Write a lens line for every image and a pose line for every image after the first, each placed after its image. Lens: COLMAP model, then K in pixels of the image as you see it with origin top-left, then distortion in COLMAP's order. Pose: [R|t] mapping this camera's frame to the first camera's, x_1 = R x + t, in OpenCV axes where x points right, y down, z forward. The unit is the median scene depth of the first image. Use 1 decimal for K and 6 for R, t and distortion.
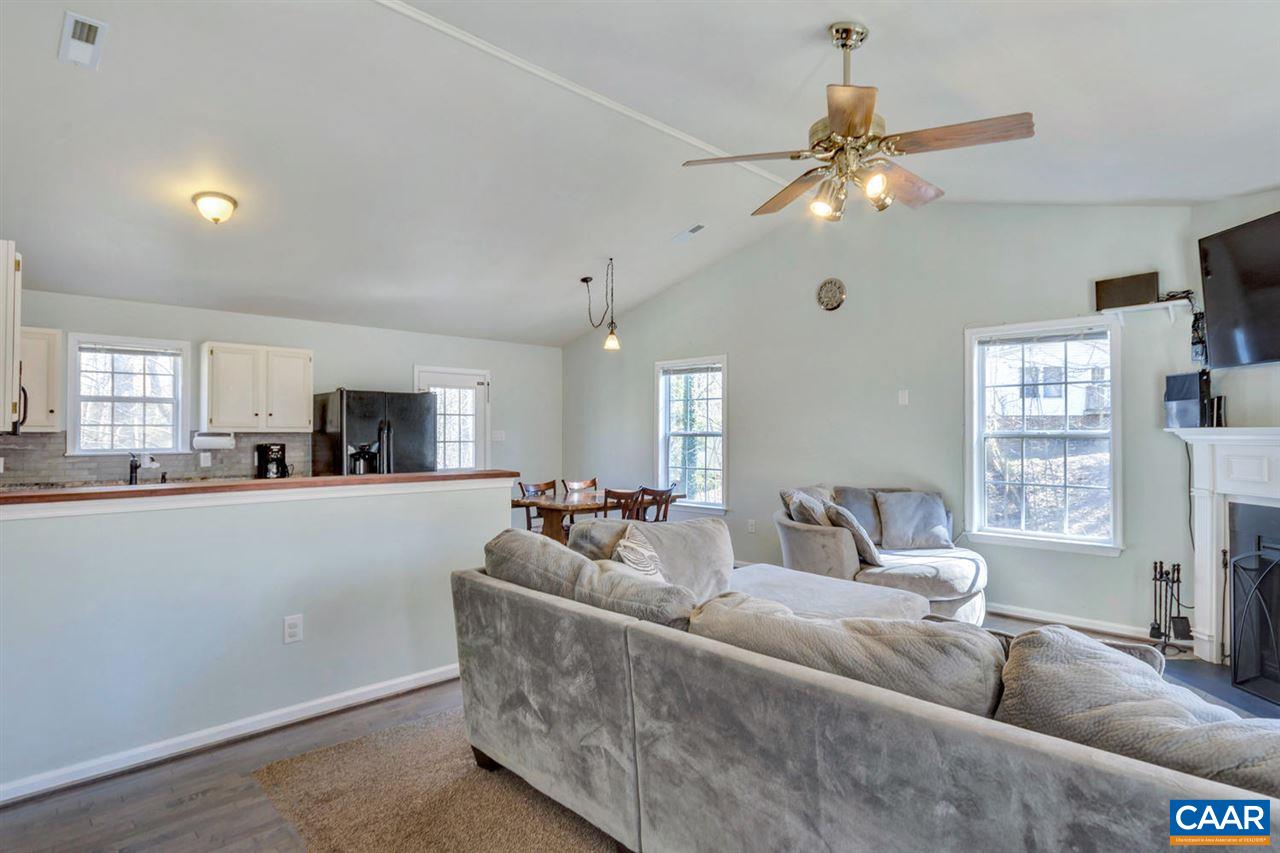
lens RADIAL K [[657.2, 0, 642.0], [0, 657.2, 430.2], [0, 0, 1]] dist [0.001200, 0.000981]
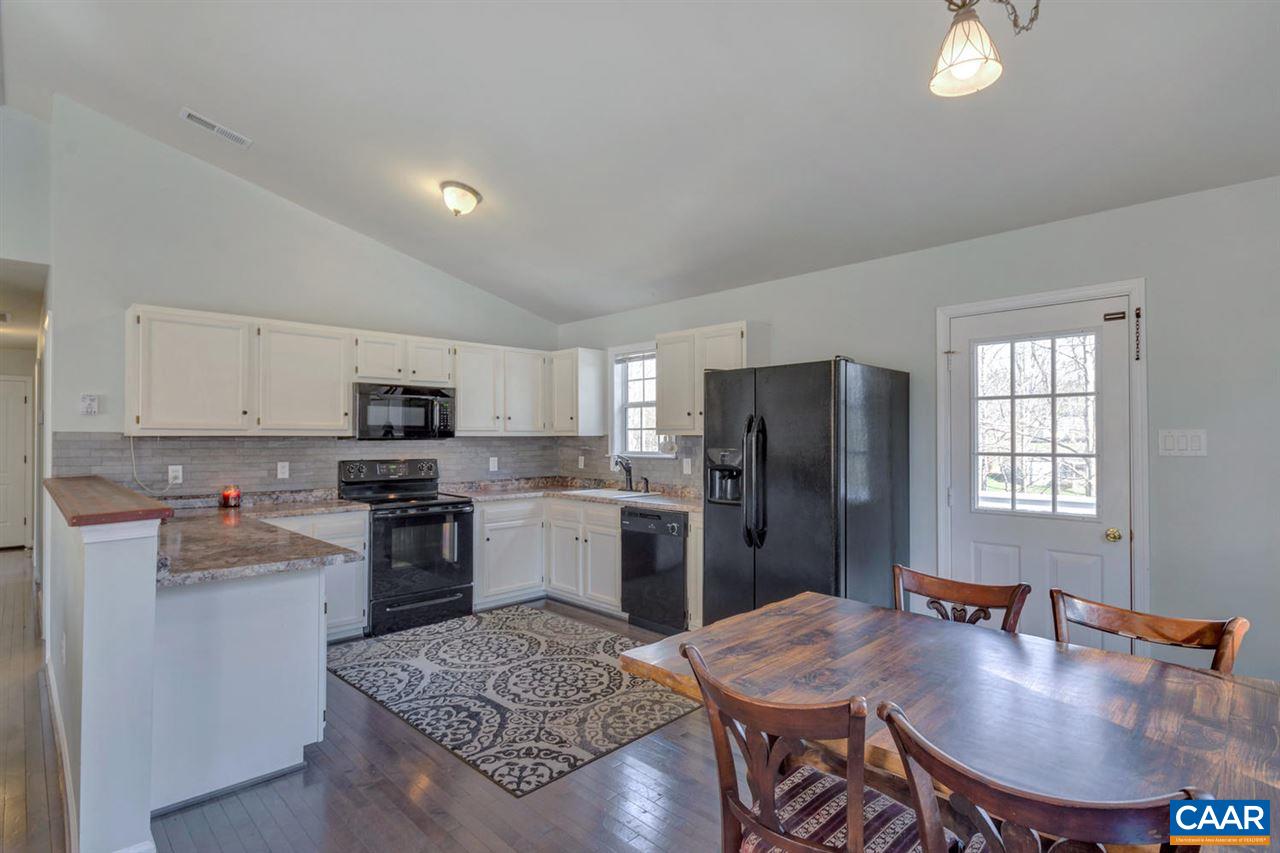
lens RADIAL K [[631.7, 0, 650.8], [0, 631.7, 431.5], [0, 0, 1]] dist [0.001084, -0.000444]
pose [[0.014575, -0.006999, -0.999869, 0.205493], [0.006594, 0.999954, -0.006904, 0.003531], [0.999872, -0.006493, 0.014621, 0.976984]]
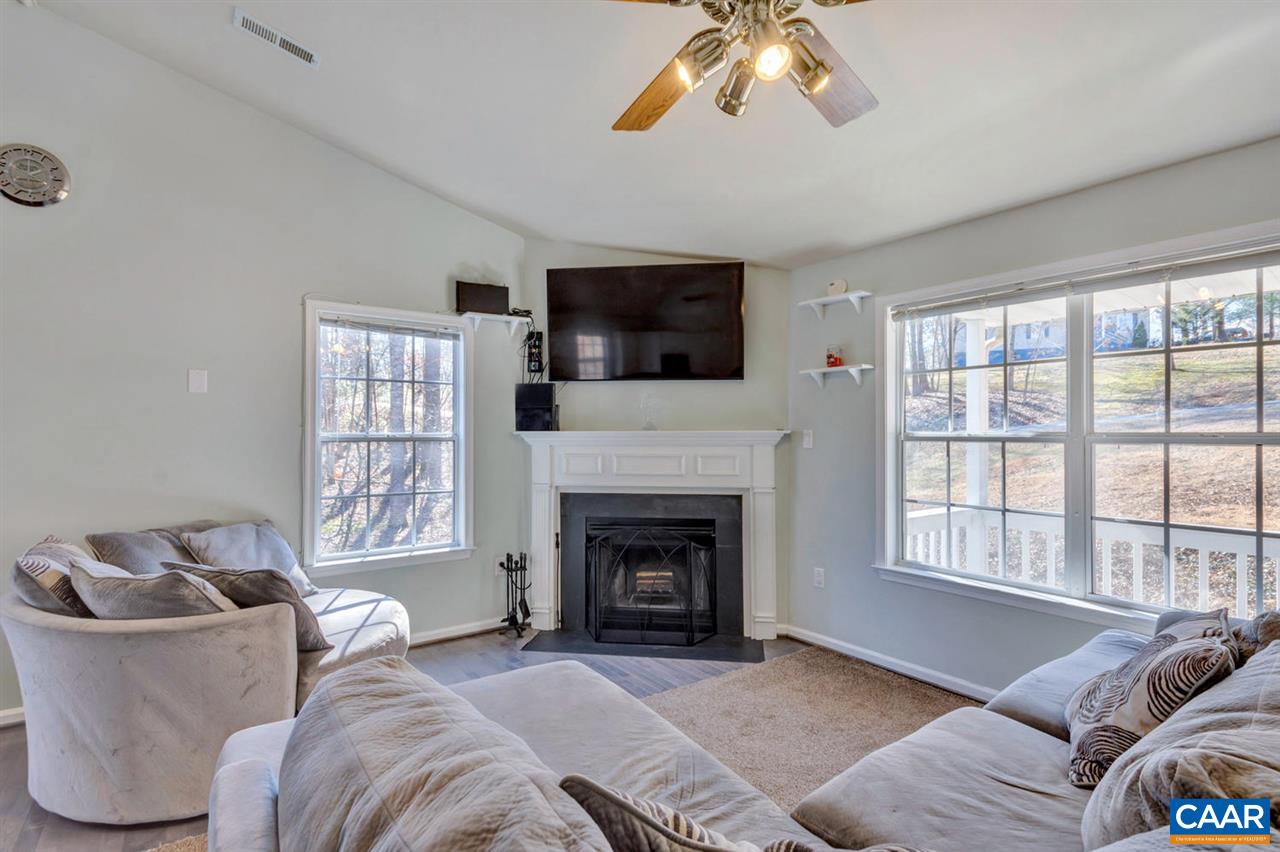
lens RADIAL K [[631.7, 0, 640.2], [0, 631.7, 428.3], [0, 0, 1]] dist [0.001084, -0.000444]
pose [[0.144539, 0.002542, 0.989496, -0.155681], [-0.007837, 0.999968, -0.001424, -0.005840], [-0.989468, -0.007549, 0.144555, 0.453956]]
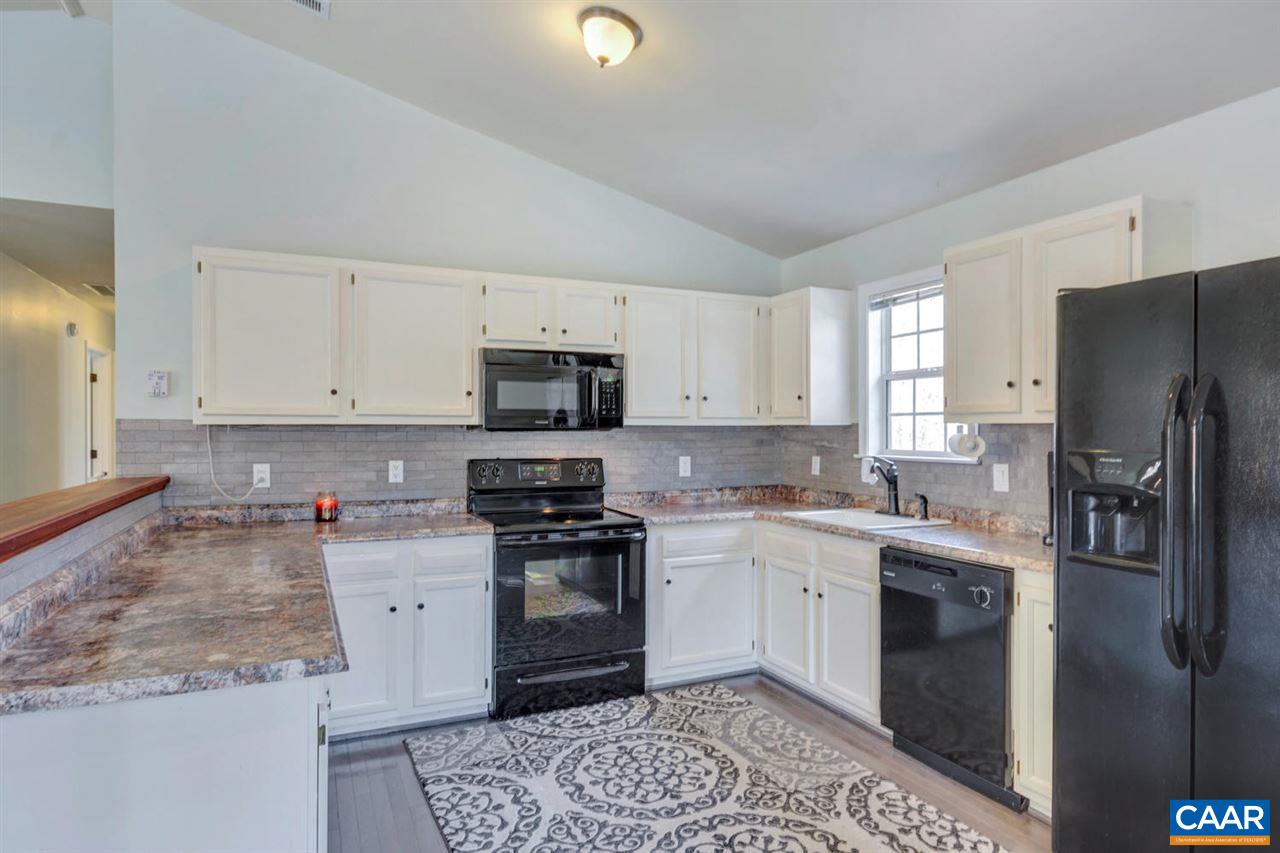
lens RADIAL K [[737.6, 0, 648.1], [0, 737.6, 430.9], [0, 0, 1]] dist [0.005079, -0.004921]
pose [[-0.327362, 0.005186, -0.944885, -0.031640], [0.005796, 0.999977, 0.003481, 0.005121], [0.944881, -0.004337, -0.327384, 0.966753]]
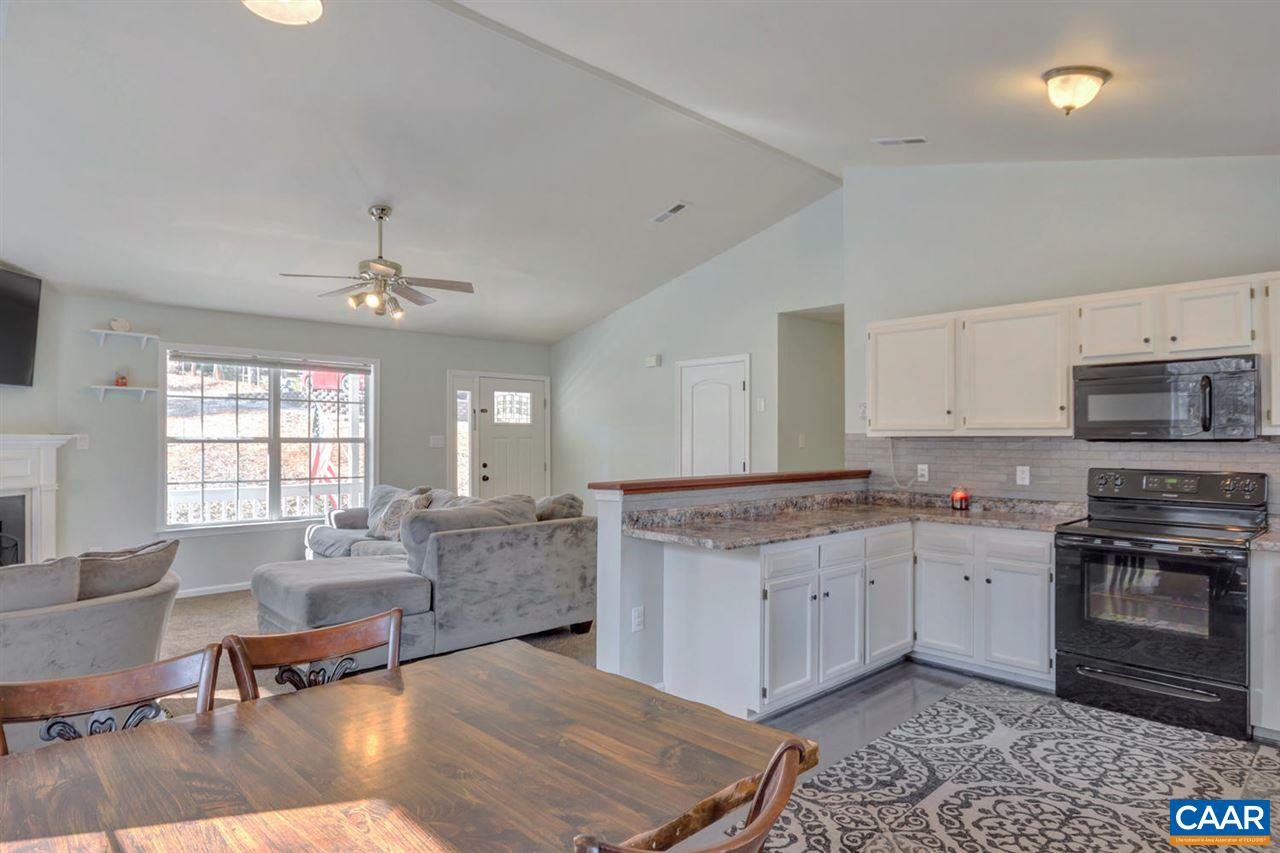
lens RADIAL K [[737.6, 0, 597.6], [0, 737.6, 435.0], [0, 0, 1]] dist [0.005079, -0.004921]
pose [[-0.999040, 0.002237, 0.043757, -0.167065], [0.001738, 0.999933, -0.011438, 0.007796], [-0.043780, -0.011351, -0.998977, 1.351958]]
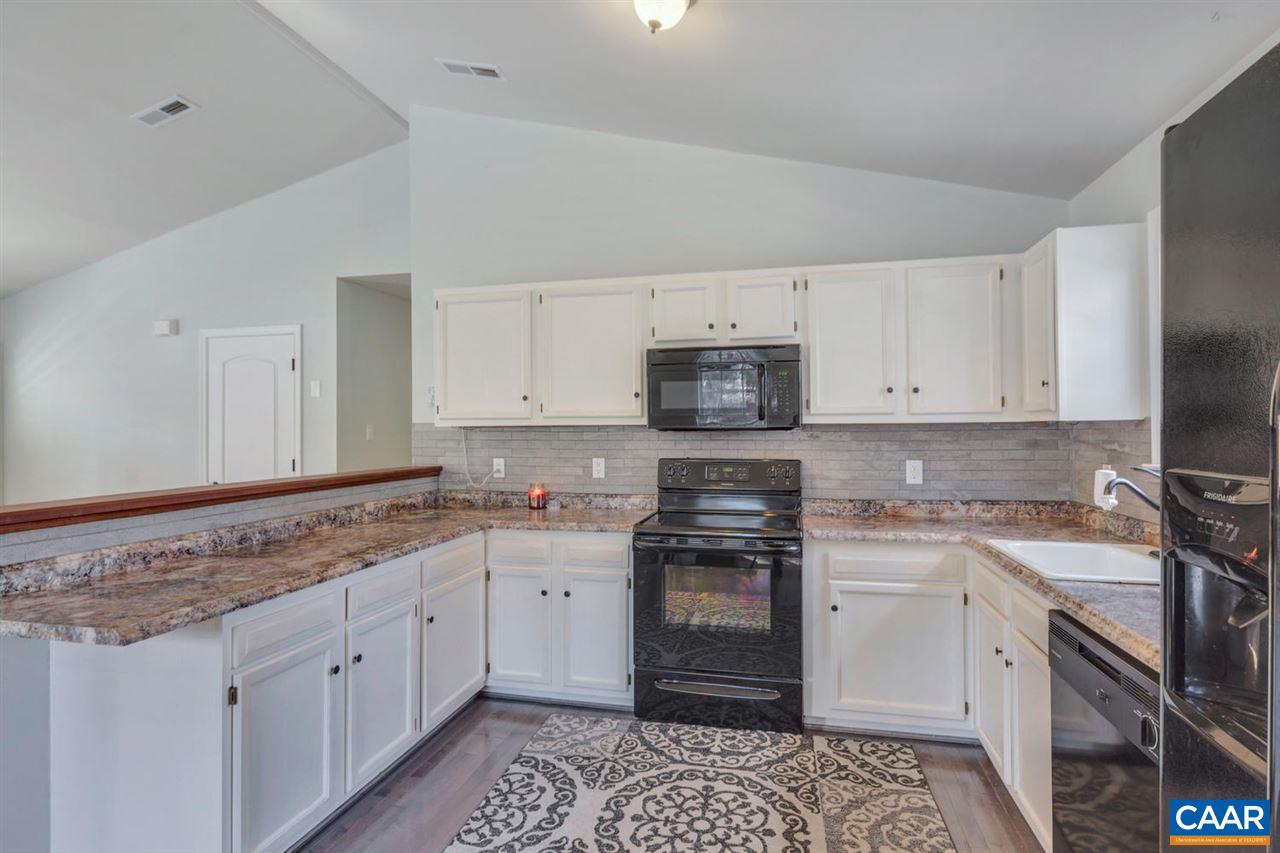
lens RADIAL K [[657.2, 0, 643.4], [0, 657.2, 423.8], [0, 0, 1]] dist [0.001200, 0.000981]
pose [[-0.842664, 0.003015, -0.538431, -0.274530], [0.011061, 0.999870, -0.011711, 0.007087], [0.538325, -0.015824, -0.842589, 1.113679]]
